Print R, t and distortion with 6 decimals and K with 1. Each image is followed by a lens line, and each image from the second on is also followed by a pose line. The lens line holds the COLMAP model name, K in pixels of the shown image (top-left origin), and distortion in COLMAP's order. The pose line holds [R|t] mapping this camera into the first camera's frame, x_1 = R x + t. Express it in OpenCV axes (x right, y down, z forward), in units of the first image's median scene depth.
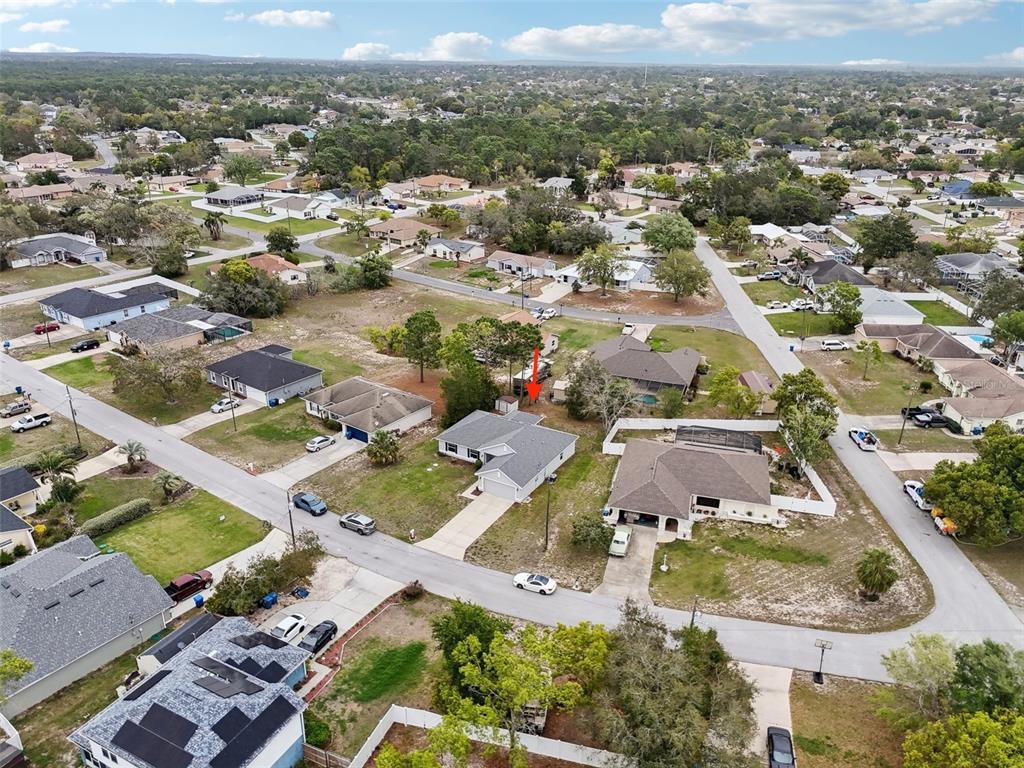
lens RADIAL K [[744.3, 0, 513.5], [0, 744.3, 407.8], [0, 0, 1]] dist [0.095500, -0.116337]
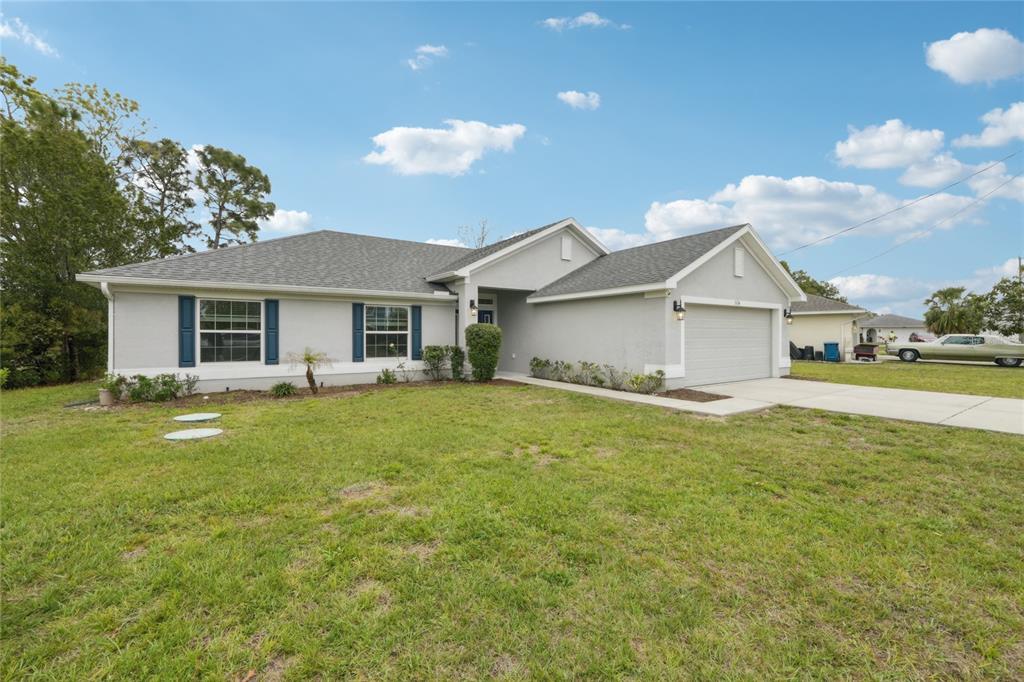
lens RADIAL K [[438.0, 0, 514.1], [0, 438.0, 336.1], [0, 0, 1]] dist [-0.011995, 0.005198]
pose [[0.434852, -0.012299, 0.900418, -0.141655], [0.389607, 0.904045, -0.175810, 0.094631], [-0.811856, 0.427260, 0.397918, 0.906392]]
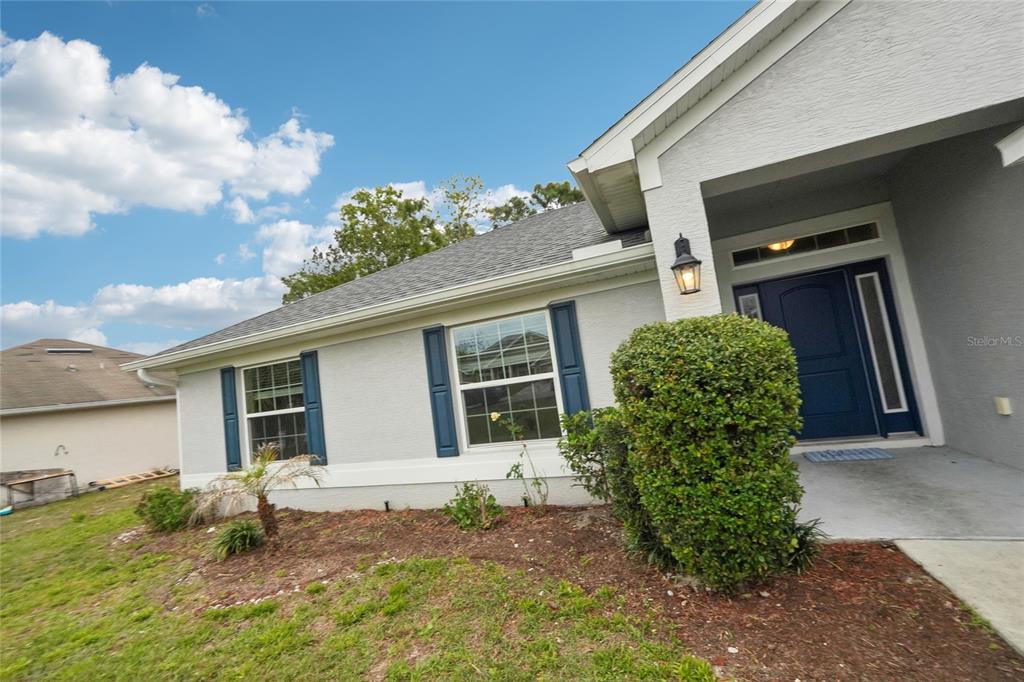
lens RADIAL K [[438.0, 0, 514.1], [0, 438.0, 336.1], [0, 0, 1]] dist [-0.011995, 0.005198]
pose [[0.978669, -0.129606, 0.159401, -0.058512], [0.193873, 0.839335, -0.507867, 0.080924], [-0.067968, 0.527938, 0.846559, 0.935449]]
